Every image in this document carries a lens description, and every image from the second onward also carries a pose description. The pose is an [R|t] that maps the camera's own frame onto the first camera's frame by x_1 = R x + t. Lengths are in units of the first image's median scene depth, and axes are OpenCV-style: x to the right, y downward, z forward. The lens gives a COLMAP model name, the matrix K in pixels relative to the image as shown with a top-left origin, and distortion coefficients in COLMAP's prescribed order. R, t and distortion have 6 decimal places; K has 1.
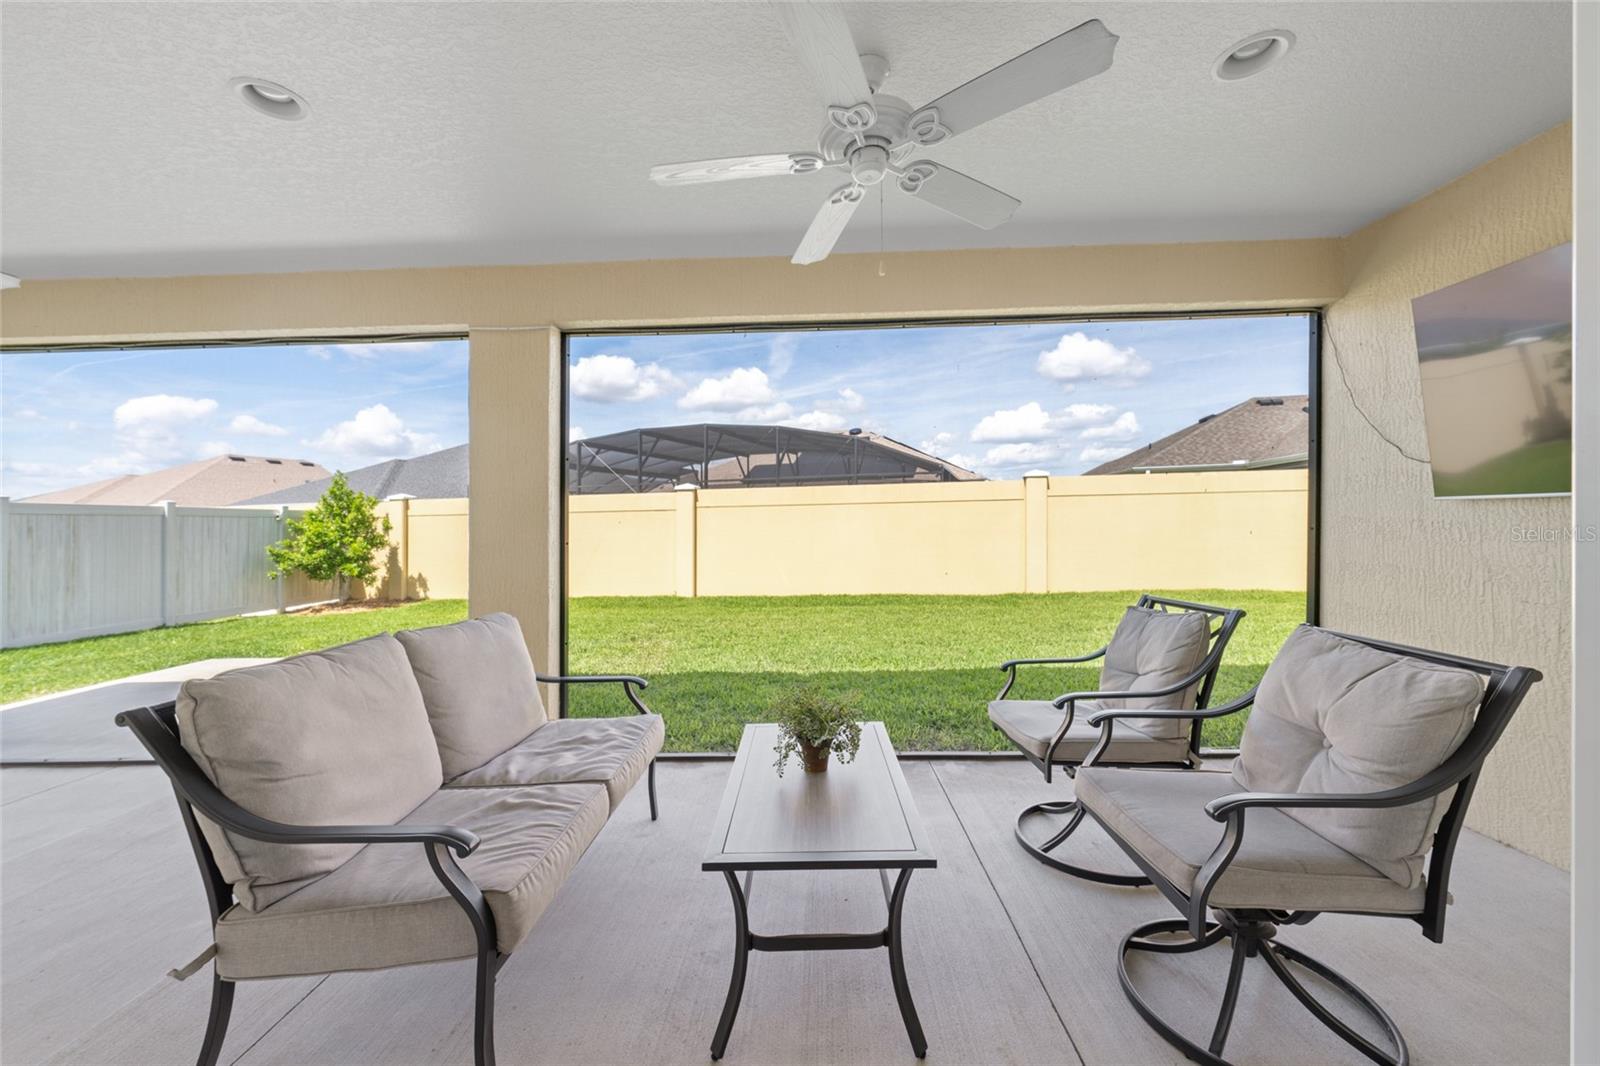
lens RADIAL K [[615.7, 0, 797.0], [0, 615.7, 528.7], [0, 0, 1]] dist [0.001241, -0.000298]
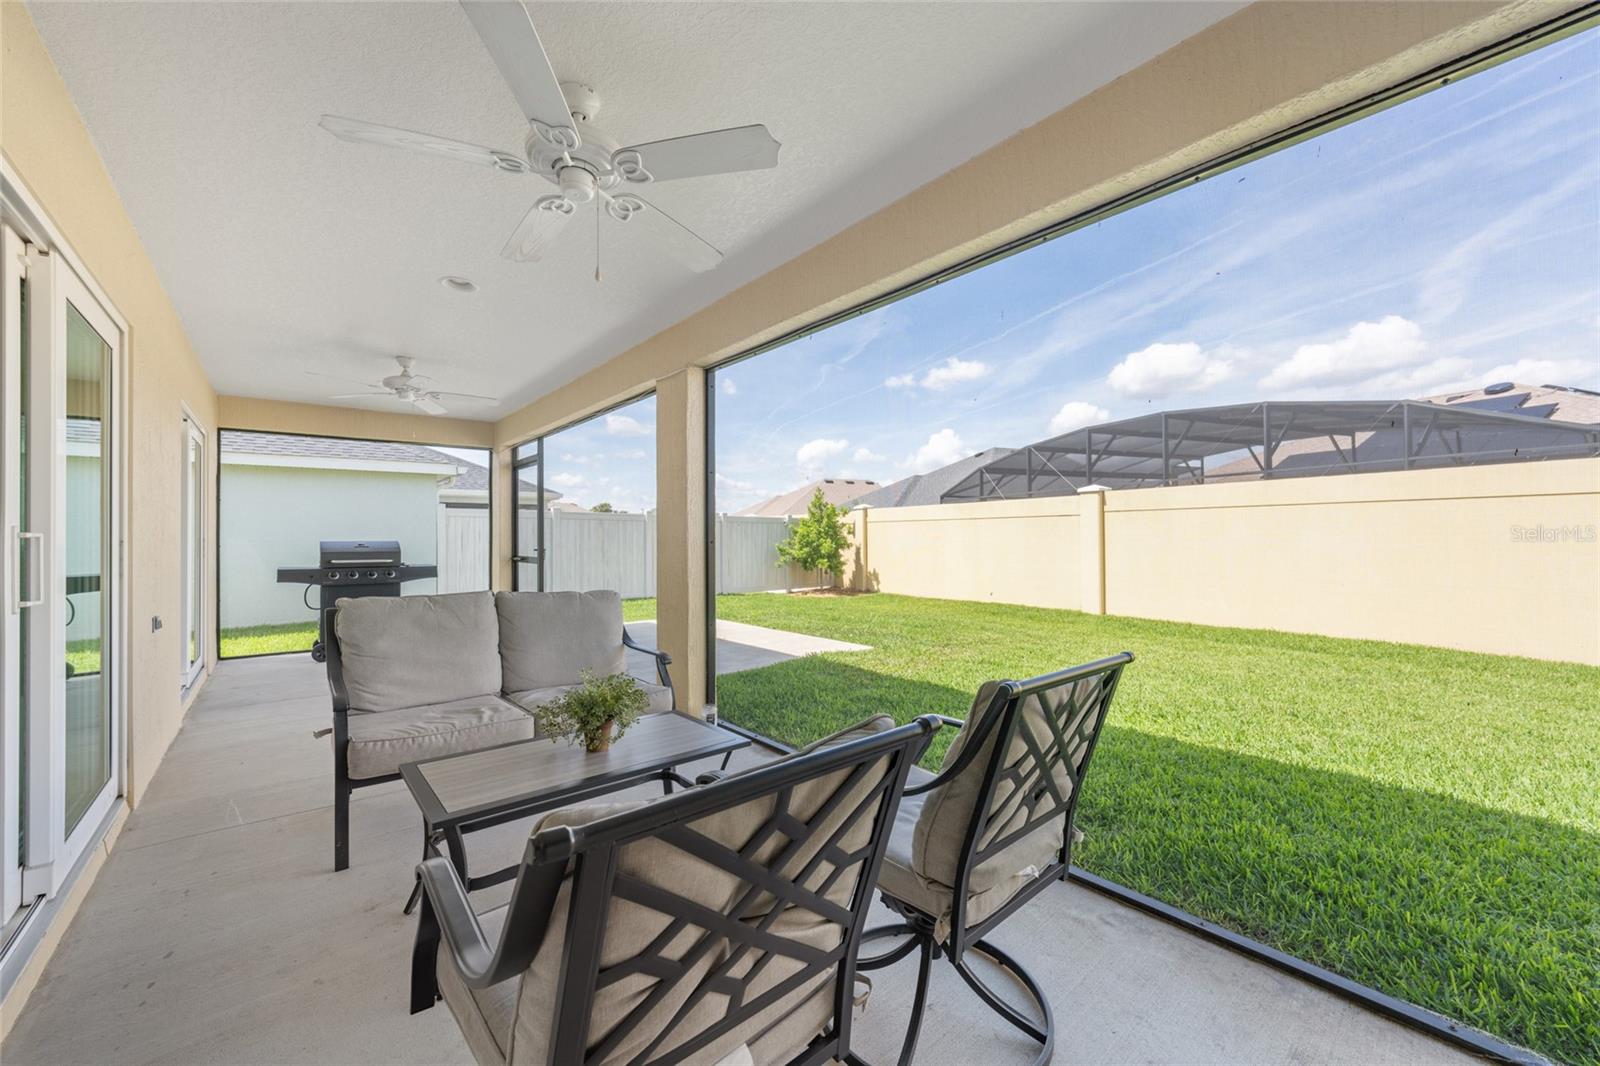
lens RADIAL K [[615.7, 0, 801.1], [0, 615.7, 530.0], [0, 0, 1]] dist [0.001241, -0.000298]
pose [[0.657678, 0.007776, -0.753259, 0.197424], [-0.015116, 0.999882, -0.002875, 0.000228], [0.753147, 0.013277, 0.657718, 0.101161]]
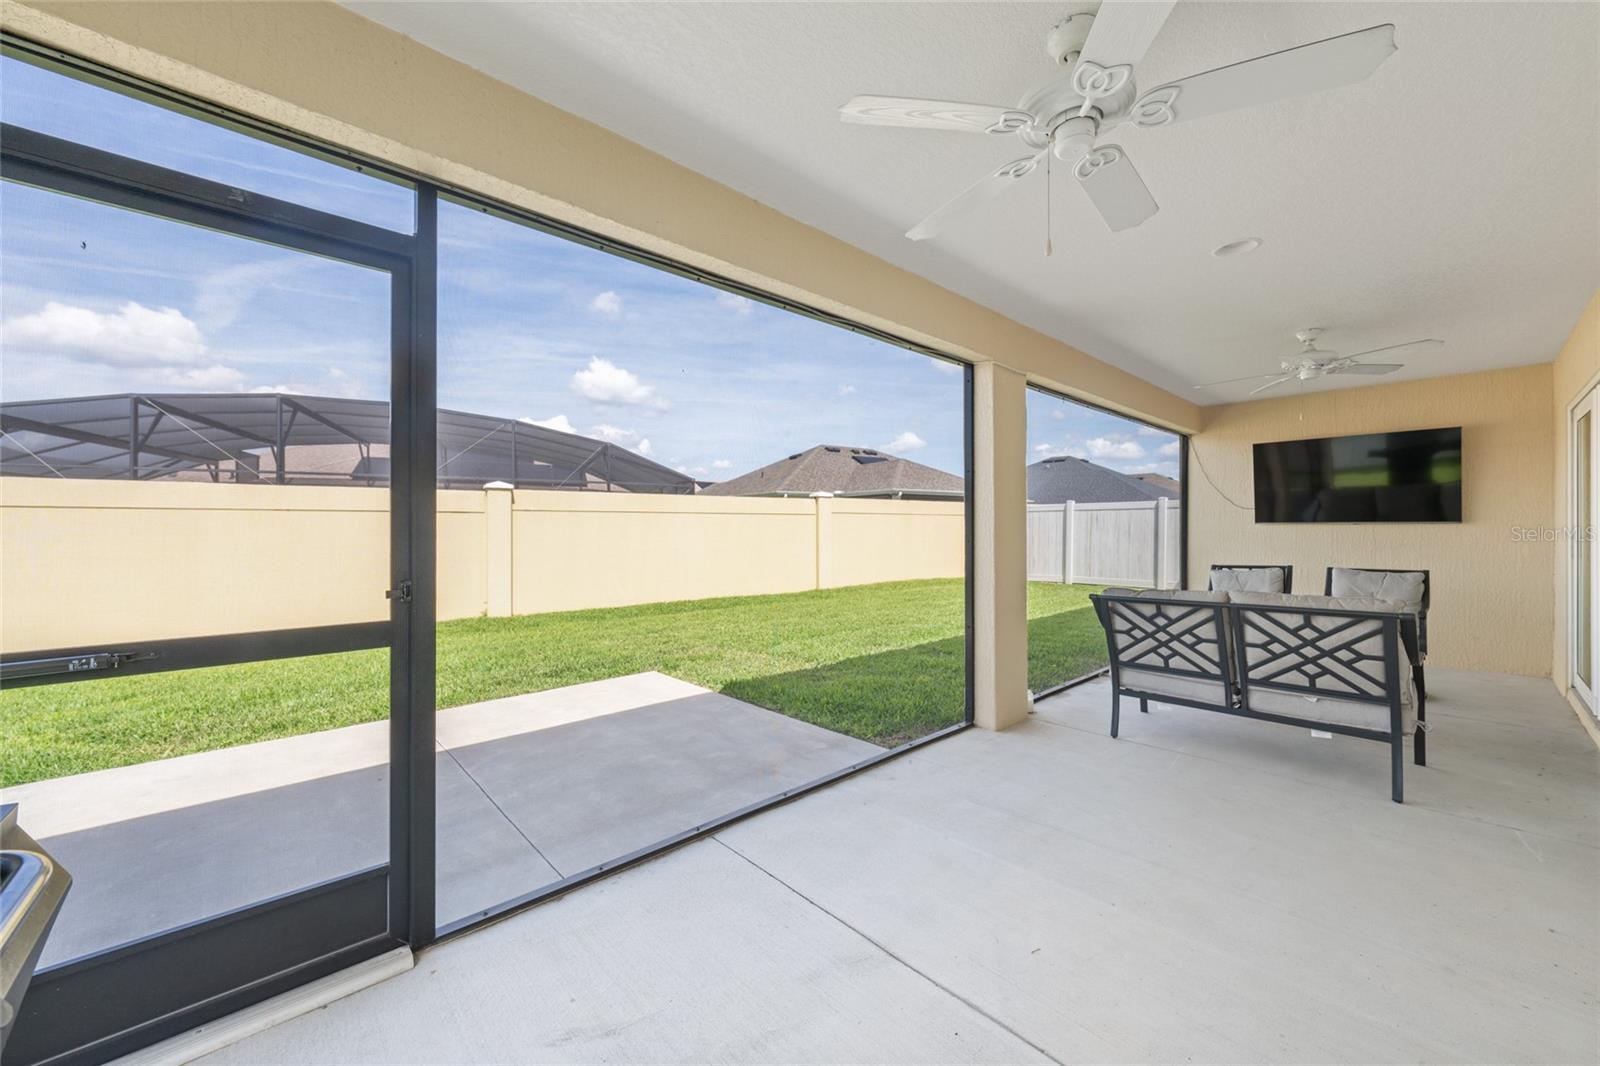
lens RADIAL K [[615.7, 0, 797.8], [0, 615.7, 526.8], [0, 0, 1]] dist [0.001241, -0.000298]
pose [[0.706853, 0.020503, 0.707064, -0.453028], [-0.002496, 0.999646, -0.026492, 0.008927], [-0.707356, 0.016961, 0.706654, 0.115374]]
